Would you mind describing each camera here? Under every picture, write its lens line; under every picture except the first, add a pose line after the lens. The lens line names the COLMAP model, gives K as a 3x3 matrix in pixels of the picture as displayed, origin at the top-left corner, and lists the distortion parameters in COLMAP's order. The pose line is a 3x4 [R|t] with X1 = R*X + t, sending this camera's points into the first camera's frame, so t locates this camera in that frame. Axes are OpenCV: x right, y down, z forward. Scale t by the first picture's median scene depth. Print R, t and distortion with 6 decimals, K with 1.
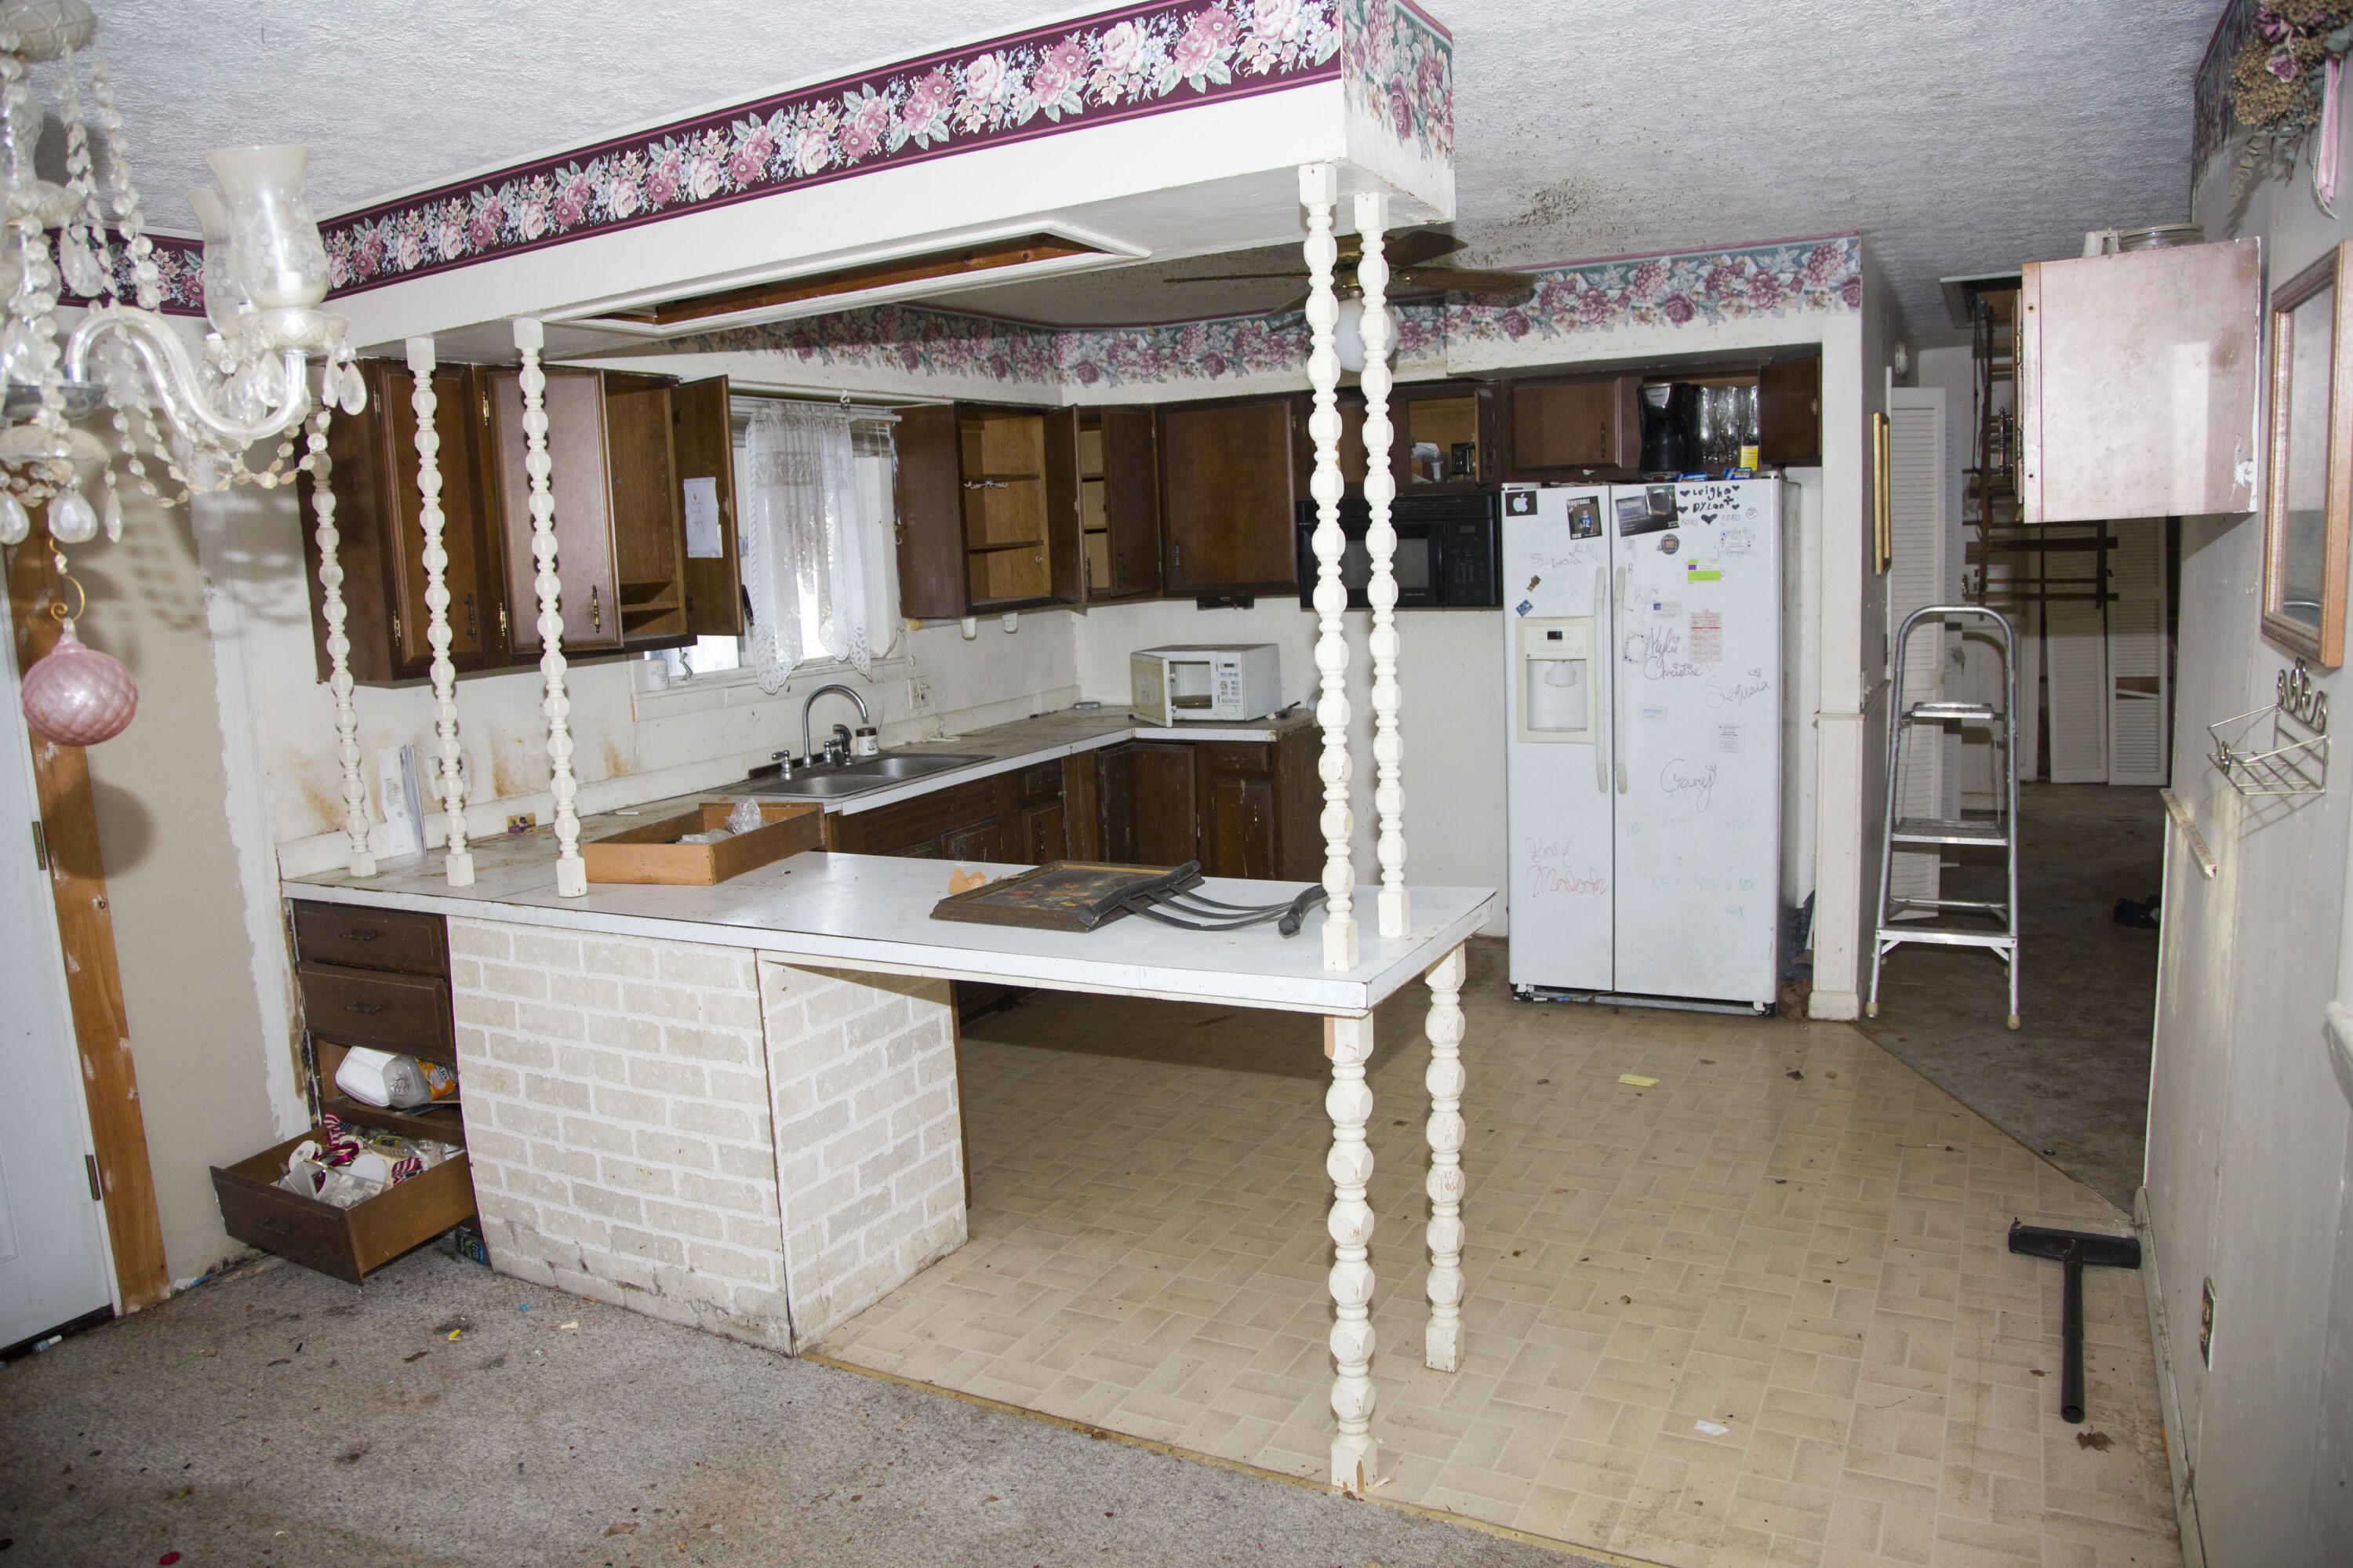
lens RADIAL K [[1651.9, 0, 1176.5], [0, 1651.9, 784.0], [0, 0, 1]] dist [-0.126306, 0.097061]
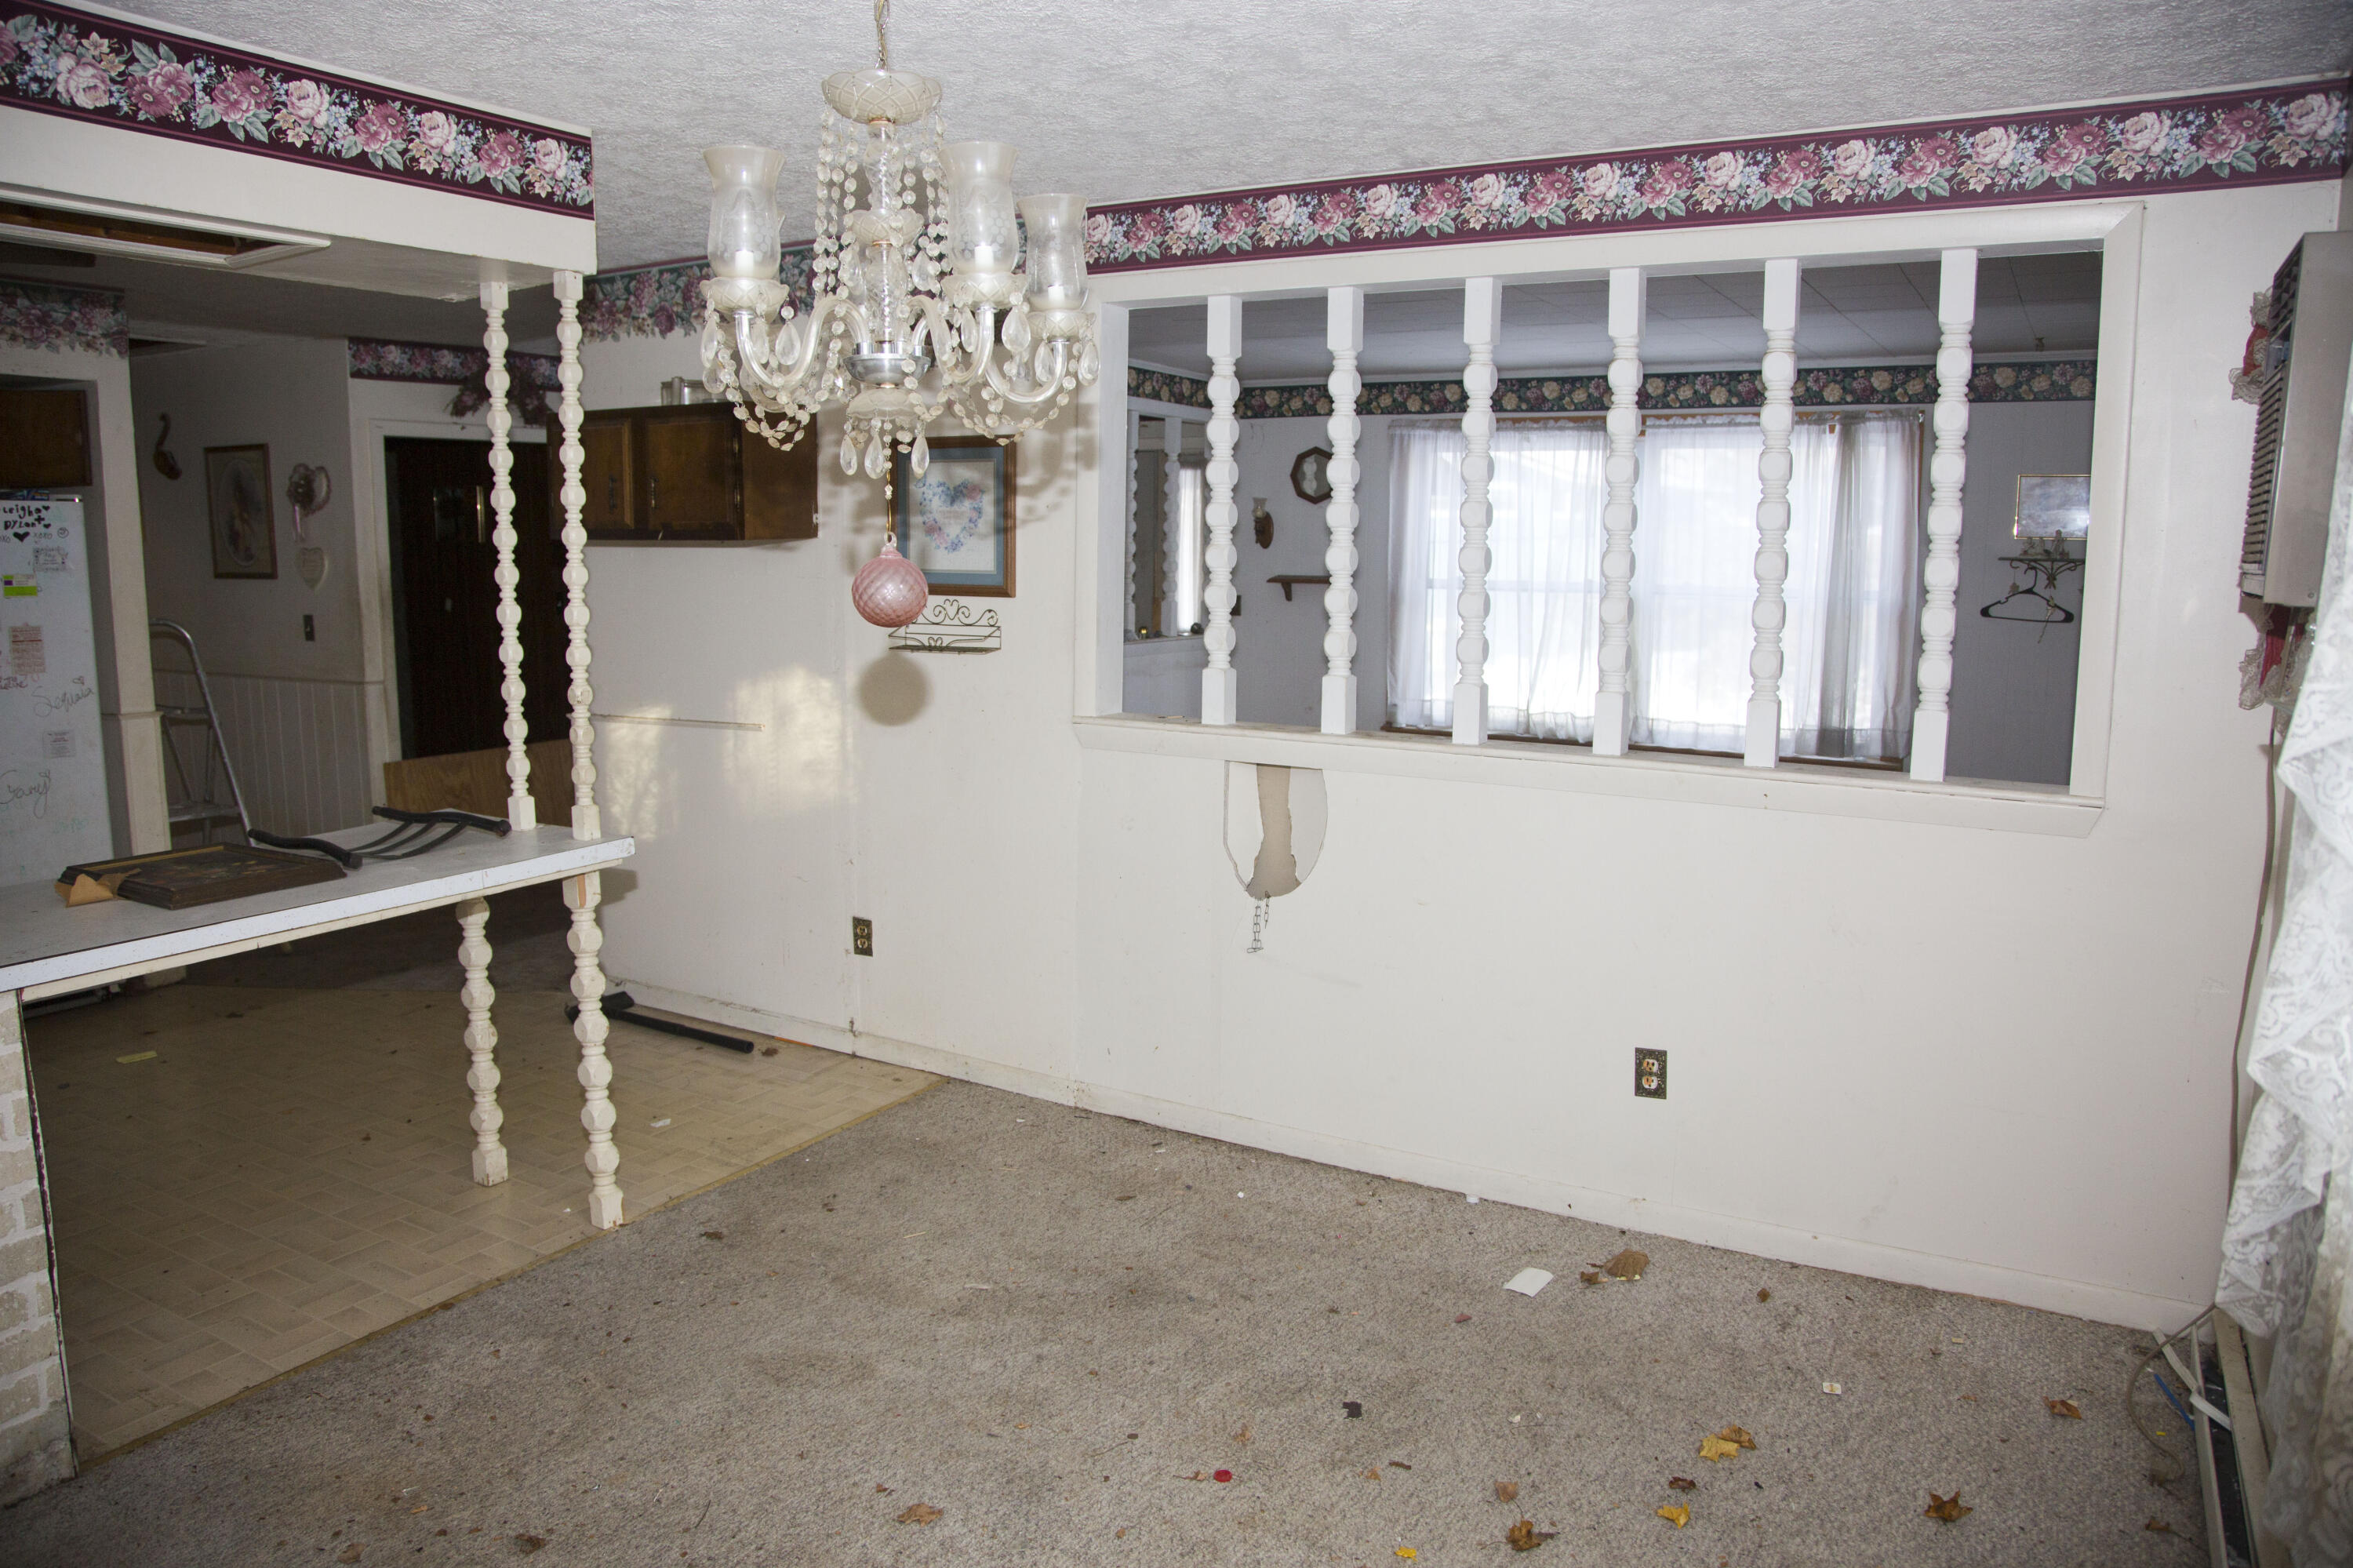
lens RADIAL K [[1651.9, 0, 1176.5], [0, 1651.9, 784.0], [0, 0, 1]] dist [-0.126306, 0.097061]
pose [[0.043923, -0.107217, 0.993265, -0.990441], [0.149014, 0.983805, 0.099607, 0.004410], [-0.987859, 0.143636, 0.059189, 0.335609]]
